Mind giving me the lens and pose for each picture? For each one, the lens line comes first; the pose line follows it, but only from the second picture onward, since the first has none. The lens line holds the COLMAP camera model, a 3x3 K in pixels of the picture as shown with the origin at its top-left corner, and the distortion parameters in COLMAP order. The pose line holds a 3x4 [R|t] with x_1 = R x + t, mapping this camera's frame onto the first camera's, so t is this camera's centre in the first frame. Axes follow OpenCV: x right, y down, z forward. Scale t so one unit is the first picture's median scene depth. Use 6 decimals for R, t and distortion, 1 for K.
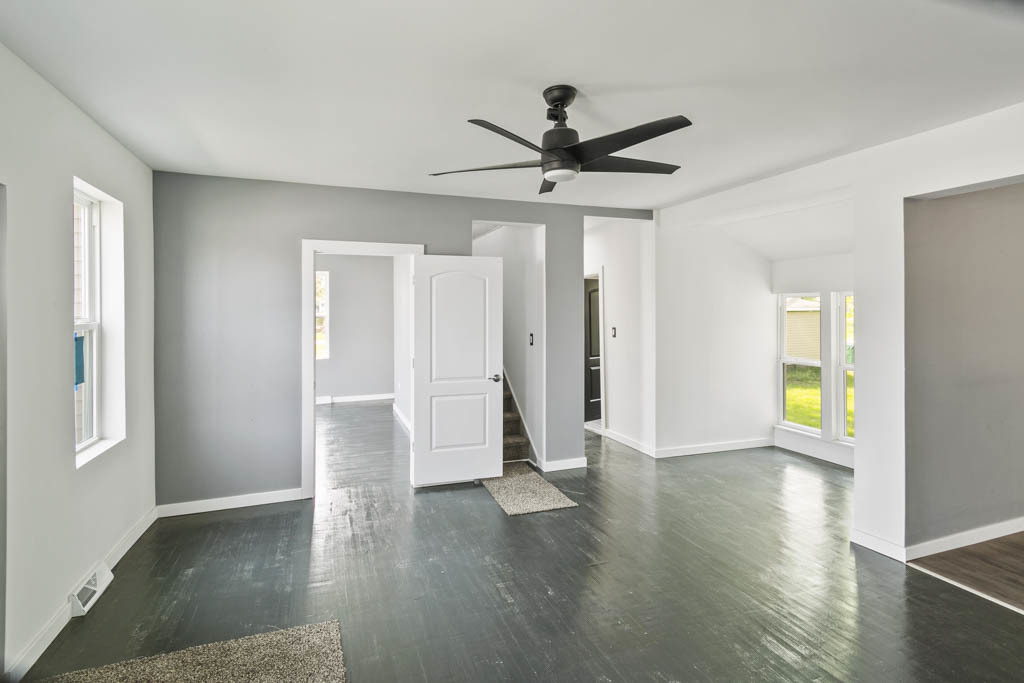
lens RADIAL K [[501.3, 0, 506.4], [0, 501.3, 322.9], [0, 0, 1]] dist [0.000587, 0.000152]
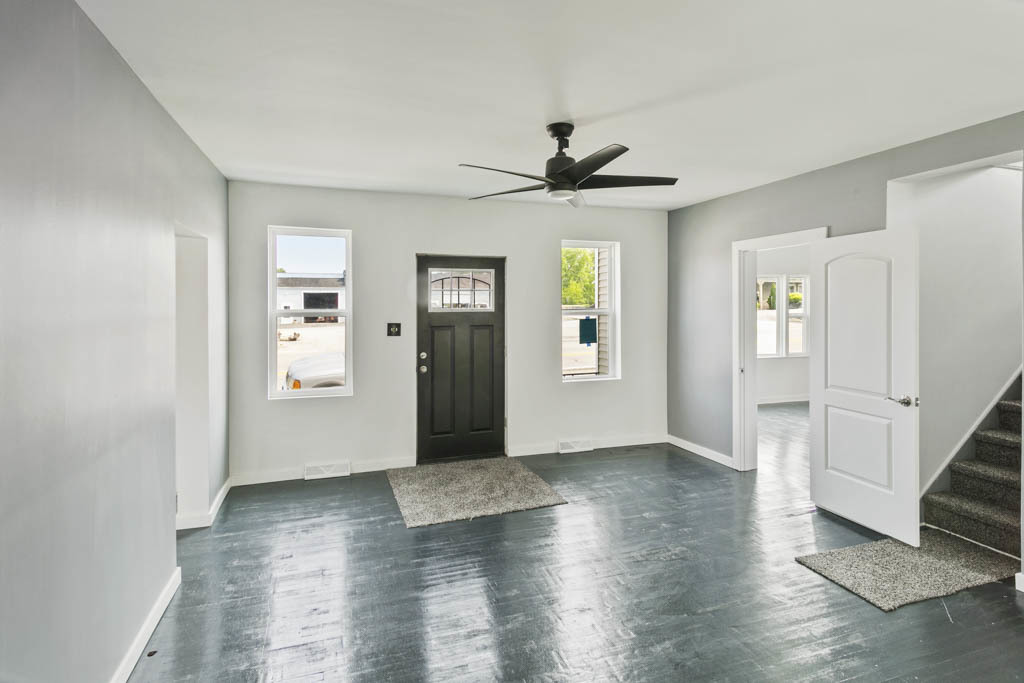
lens RADIAL K [[501.3, 0, 506.4], [0, 501.3, 322.9], [0, 0, 1]] dist [0.000587, 0.000152]
pose [[-0.020977, 0.039524, -0.998998, 0.706997], [-0.007941, 0.999180, 0.039698, -0.021907], [0.999748, 0.008766, -0.020646, 0.475129]]
